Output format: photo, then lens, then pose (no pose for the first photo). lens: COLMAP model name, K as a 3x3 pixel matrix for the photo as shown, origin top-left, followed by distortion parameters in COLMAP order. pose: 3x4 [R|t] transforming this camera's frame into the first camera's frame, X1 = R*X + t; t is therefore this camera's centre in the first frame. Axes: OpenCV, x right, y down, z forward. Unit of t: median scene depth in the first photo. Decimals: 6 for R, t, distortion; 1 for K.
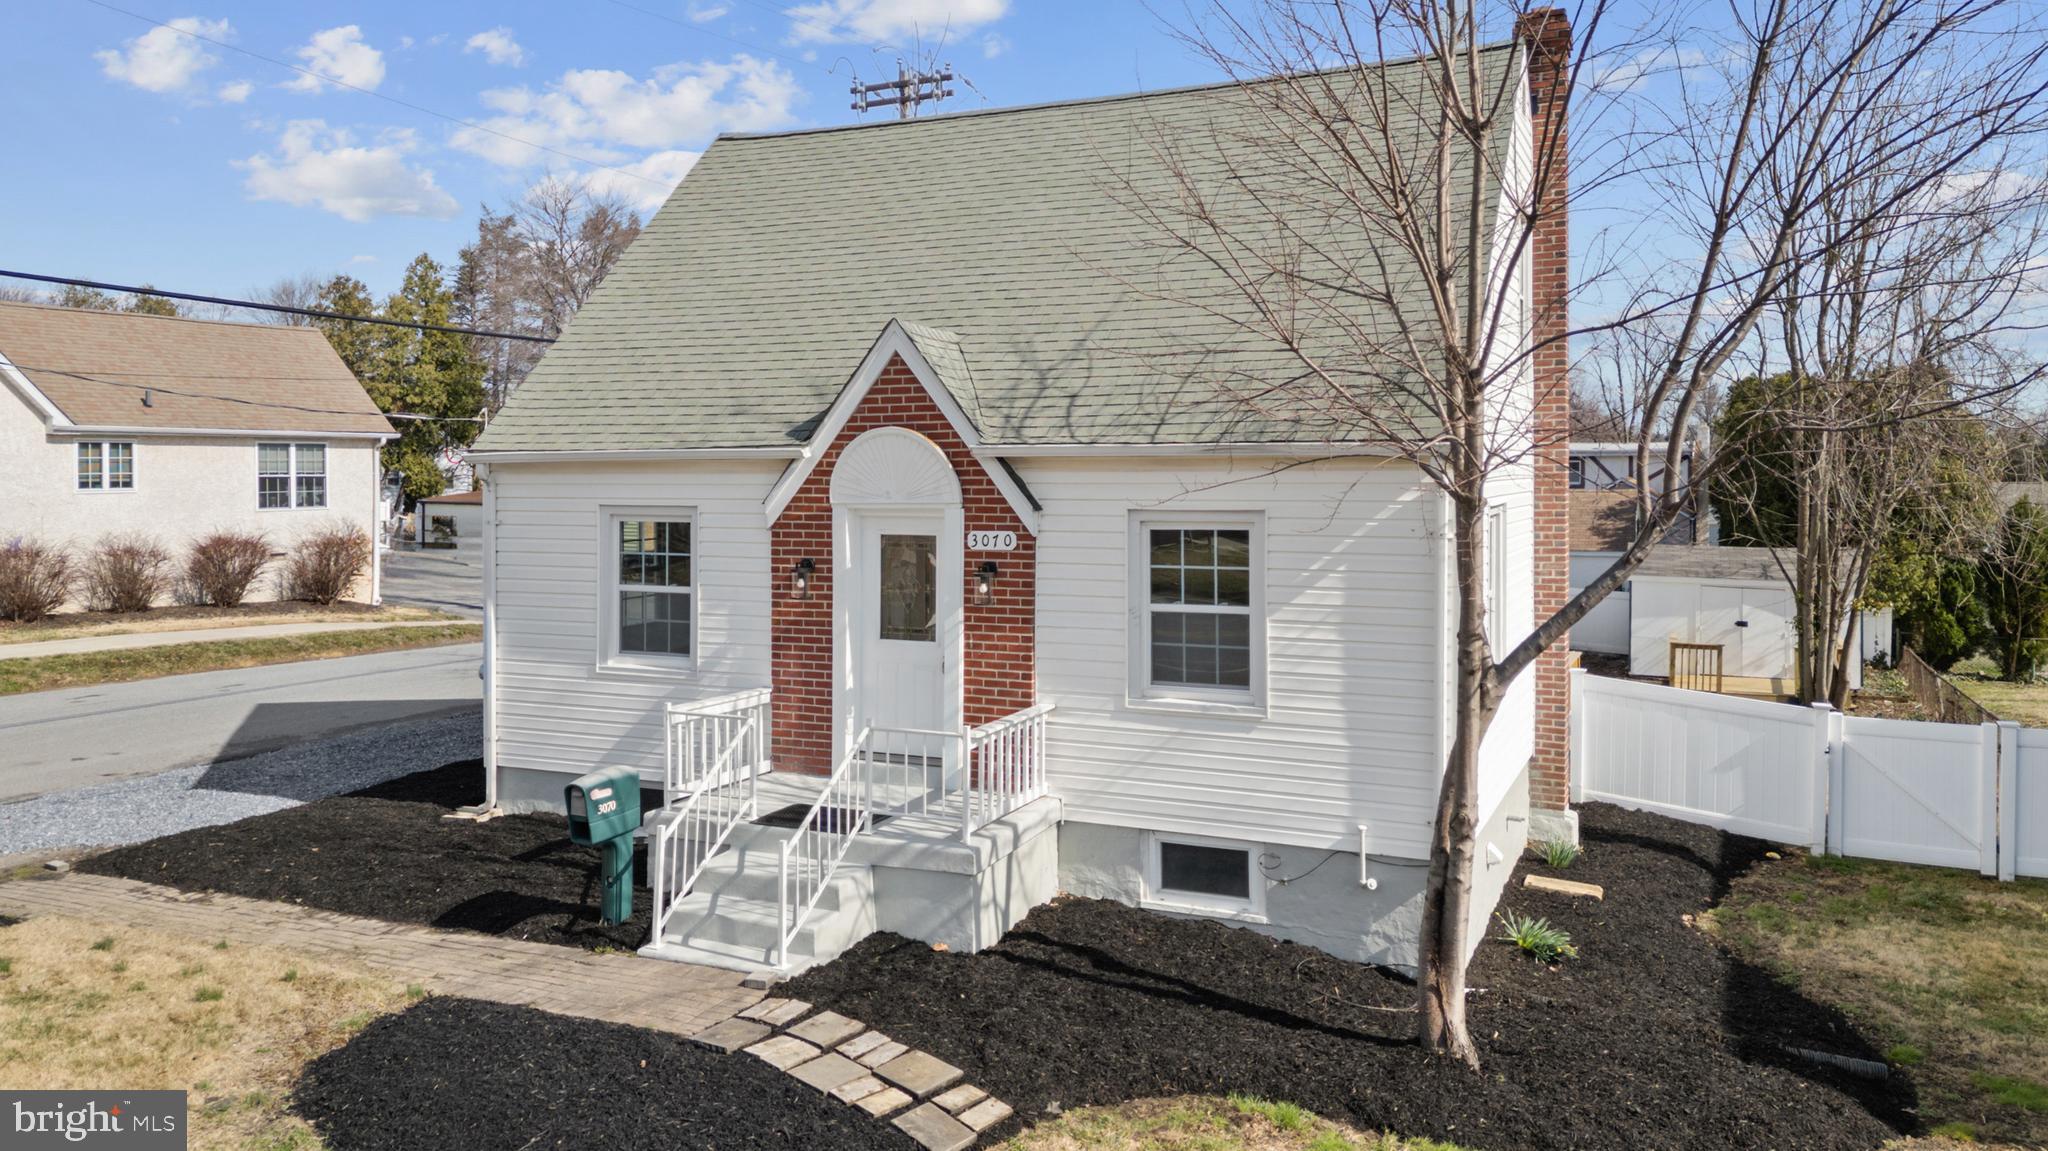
lens RADIAL K [[1510.4, 0, 1022.9], [0, 1510.4, 472.0], [0, 0, 1]] dist [0.004145, 0.000424]
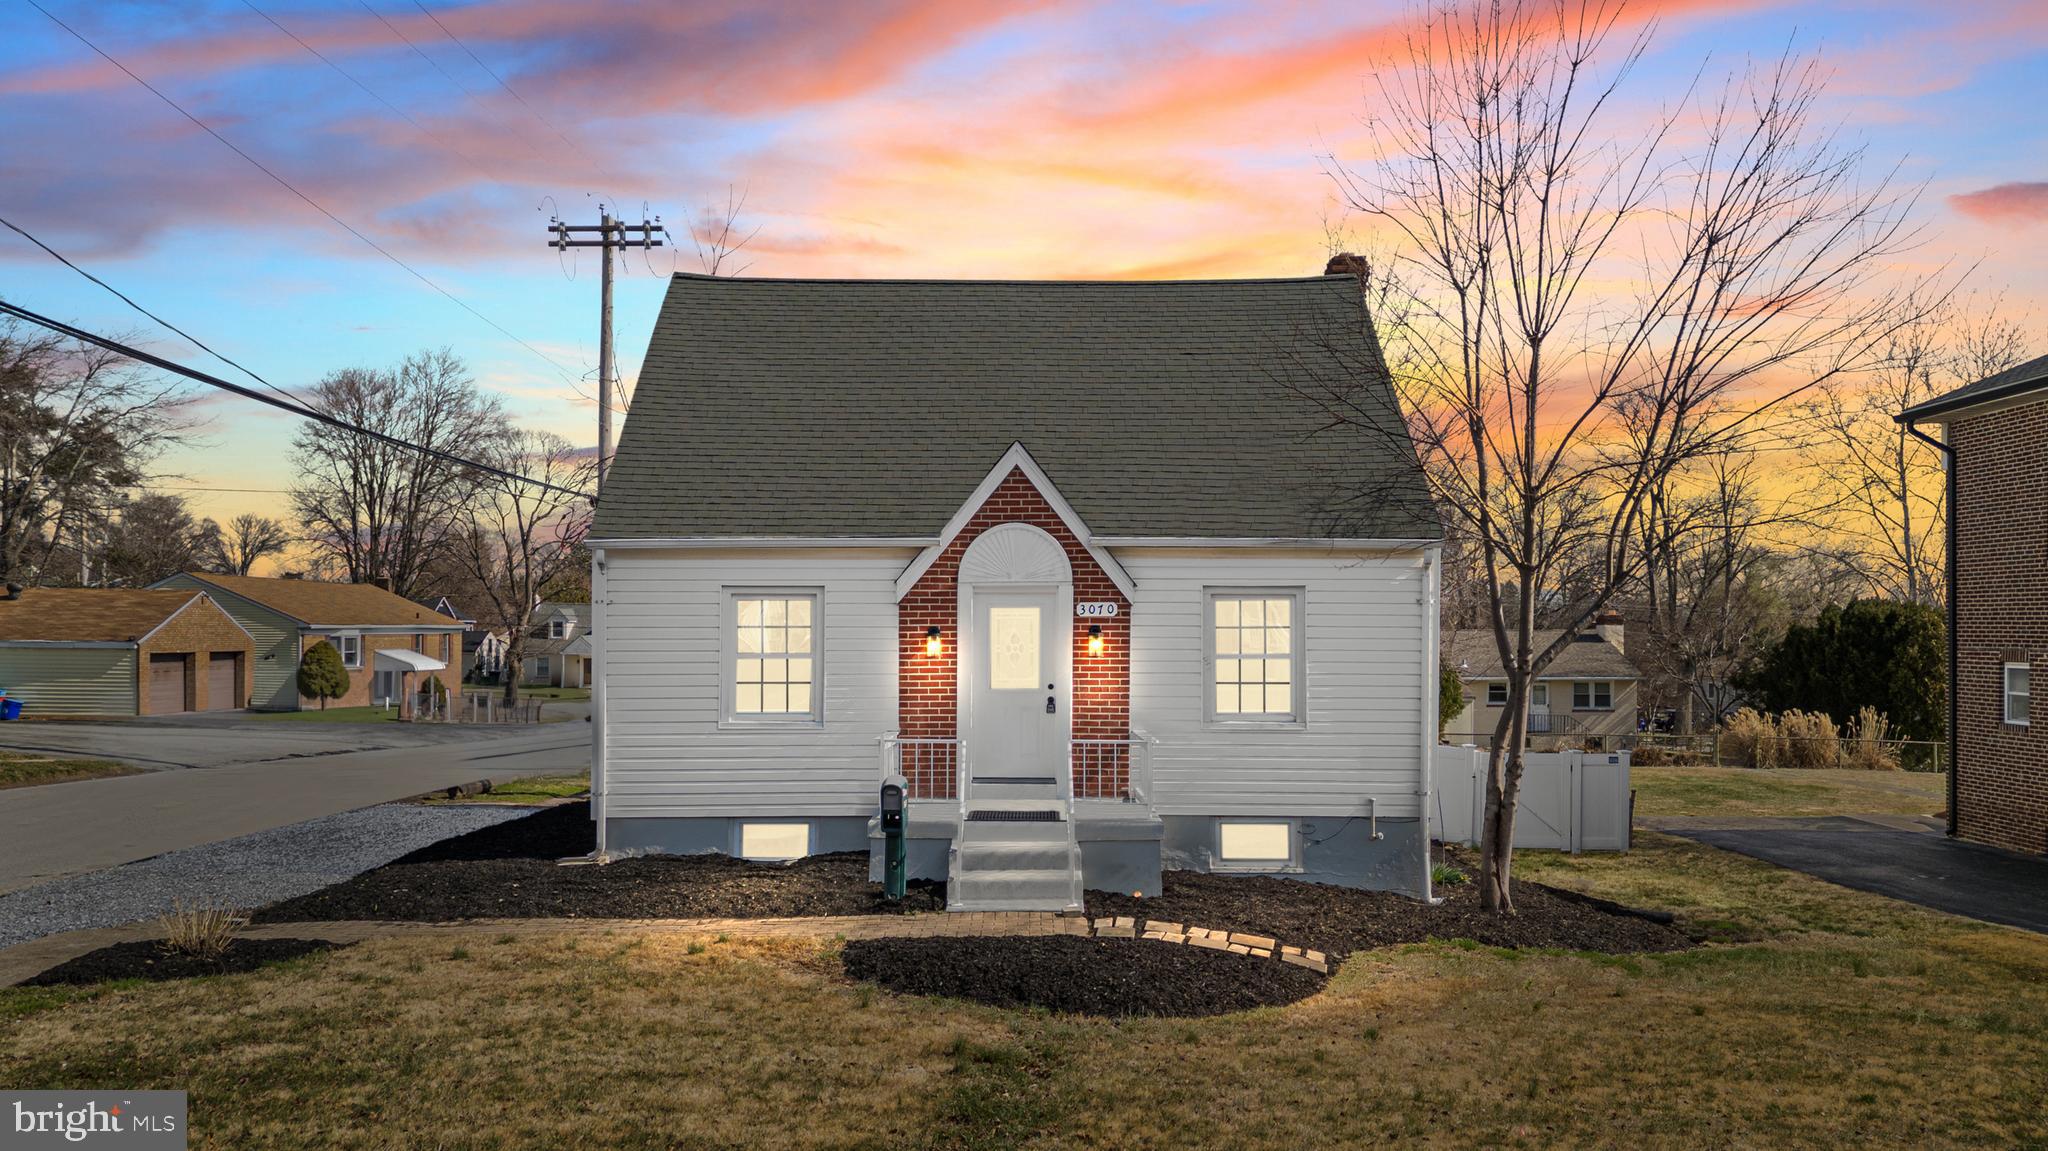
lens RADIAL K [[1456.7, 0, 1070.7], [0, 1456.7, 578.5], [0, 0, 1]] dist [0.006514, -0.000446]
pose [[0.909918, 0.016557, 0.414458, -0.572497], [-0.002994, 0.999439, -0.033352, 0.060616], [-0.414778, 0.029106, 0.909457, -0.164144]]
